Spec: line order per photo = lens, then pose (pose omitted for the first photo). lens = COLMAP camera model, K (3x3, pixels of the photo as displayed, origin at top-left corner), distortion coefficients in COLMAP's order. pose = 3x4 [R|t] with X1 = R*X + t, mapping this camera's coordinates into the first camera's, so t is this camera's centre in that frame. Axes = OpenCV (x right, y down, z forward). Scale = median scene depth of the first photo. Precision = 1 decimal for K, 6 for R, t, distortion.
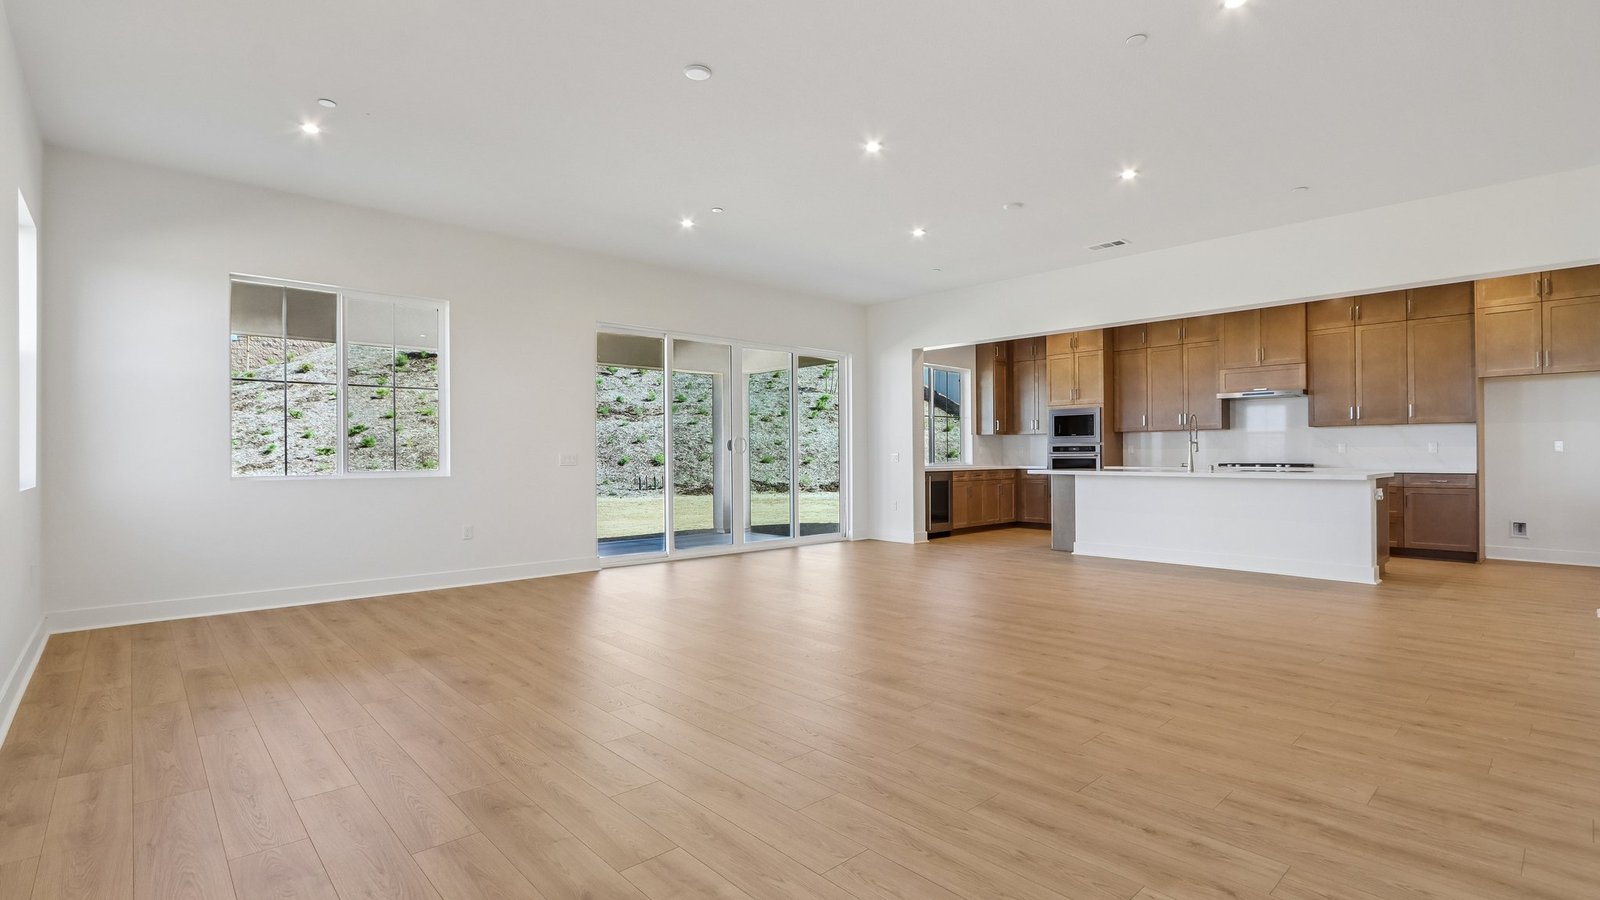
lens RADIAL K [[735.9, 0, 798.6], [0, 735.9, 452.5], [0, 0, 1]] dist [-0.011073, -0.000101]
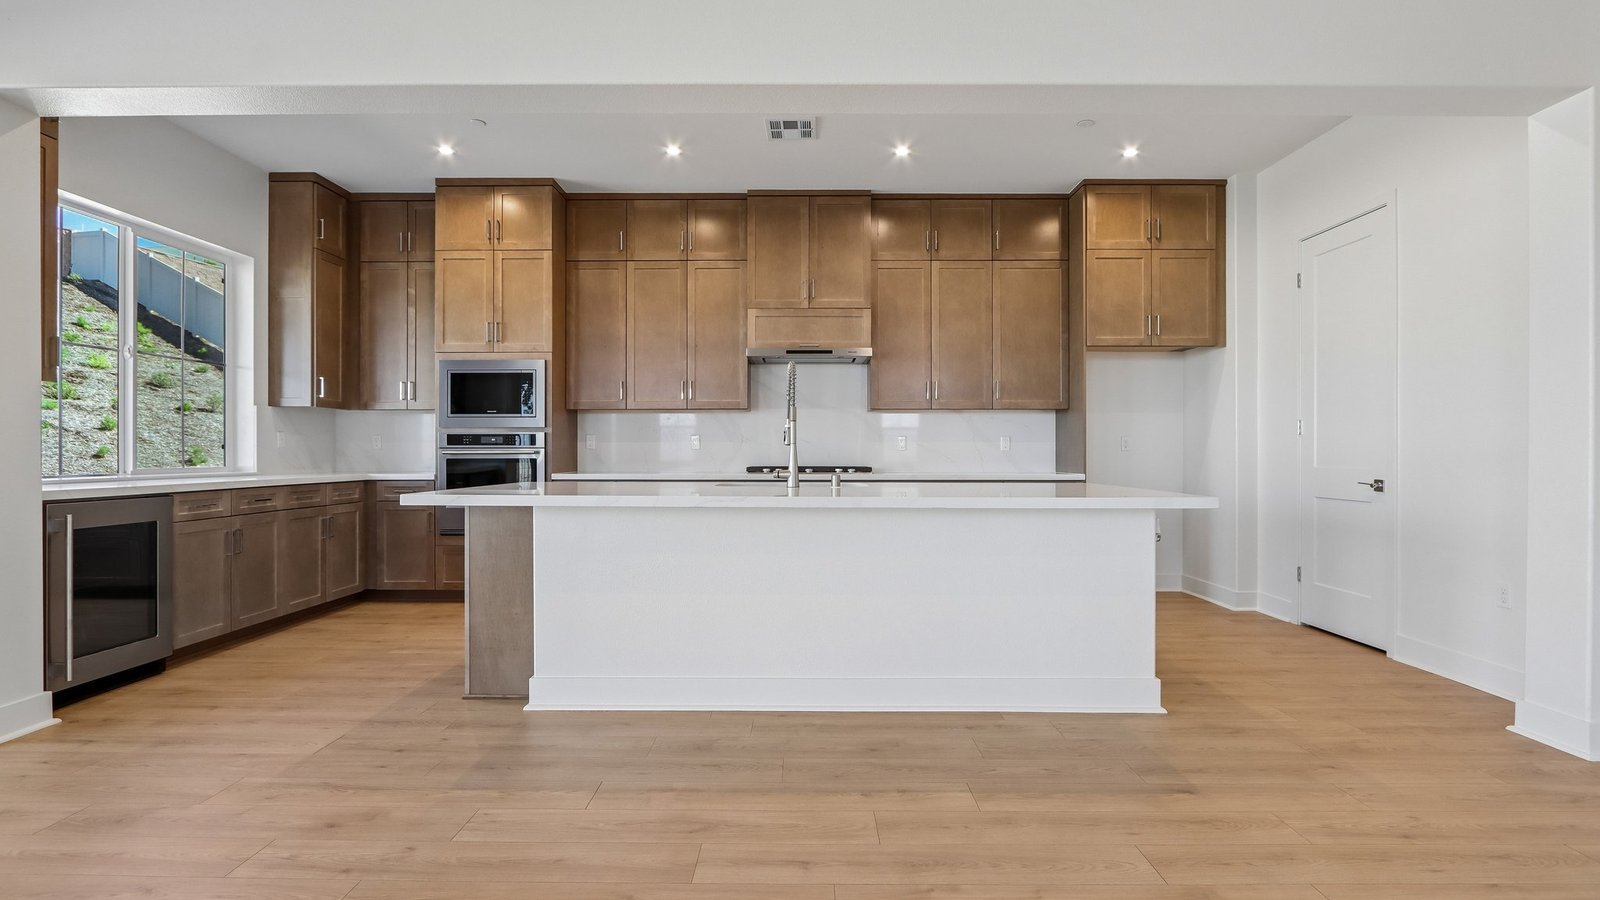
lens RADIAL K [[735.9, 0, 798.6], [0, 735.9, 452.5], [0, 0, 1]] dist [-0.011073, -0.000101]
pose [[0.682235, 0.004863, 0.731117, 0.155783], [-0.006230, 0.999980, -0.000838, 0.003256], [-0.731106, -0.003983, 0.682252, 0.522521]]
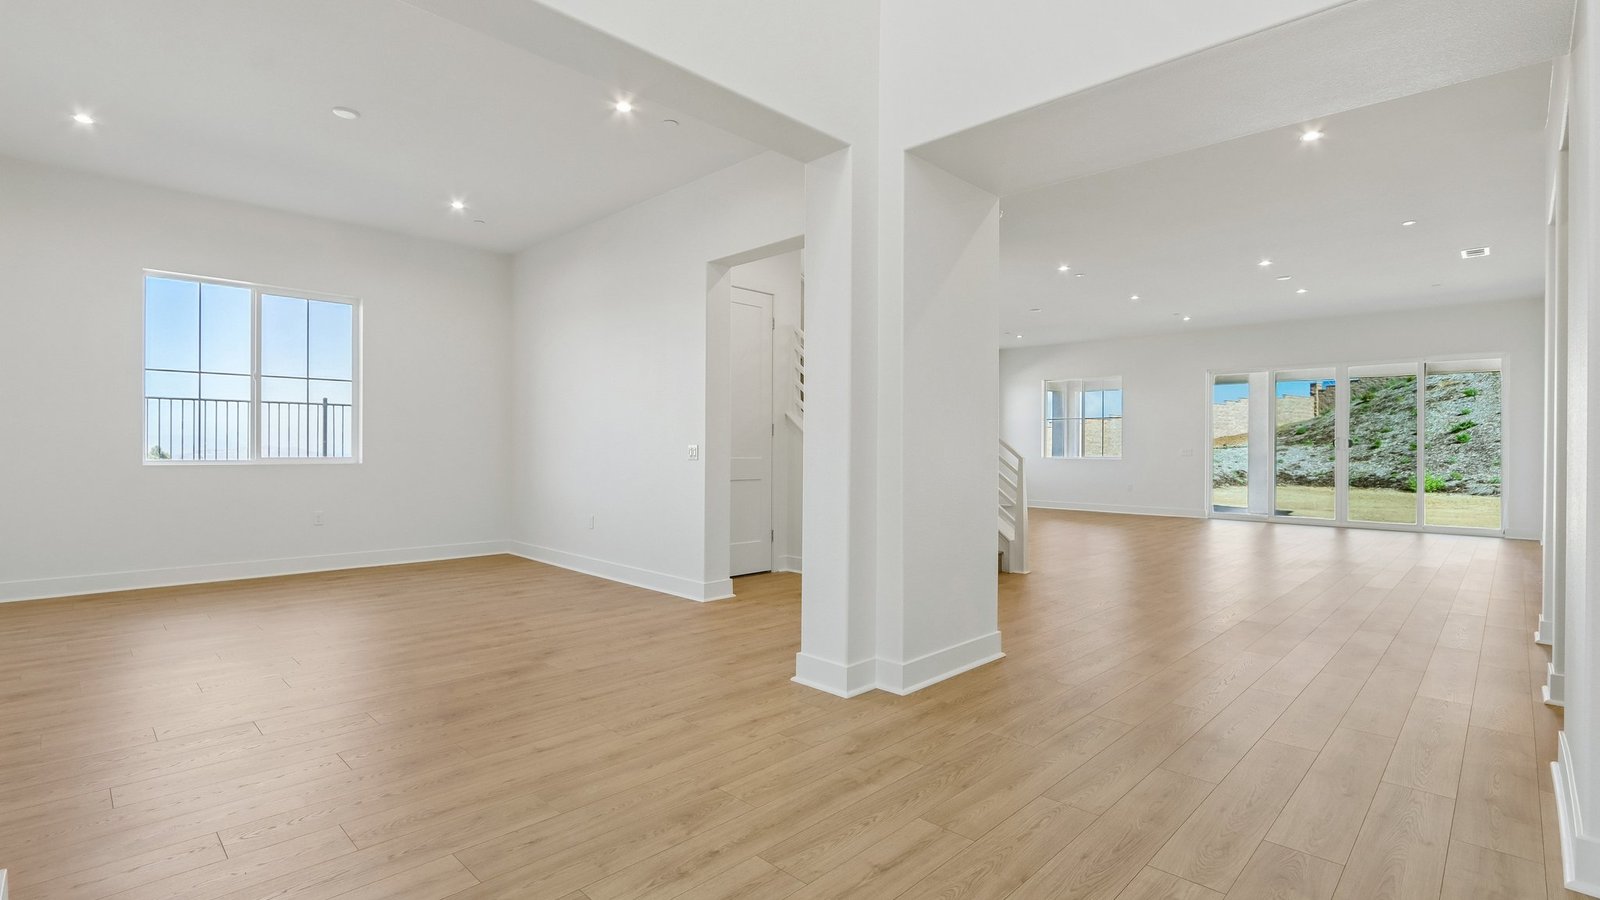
lens RADIAL K [[738.2, 0, 800.0], [0, 738.2, 450.0], [0, 0, 1]] dist [-0.010729, -0.000157]
pose [[0.054582, 0.008123, -0.998476, 0.965764], [-0.004289, 0.999960, 0.007900, -0.003811], [0.998500, 0.003852, 0.054614, -0.010928]]
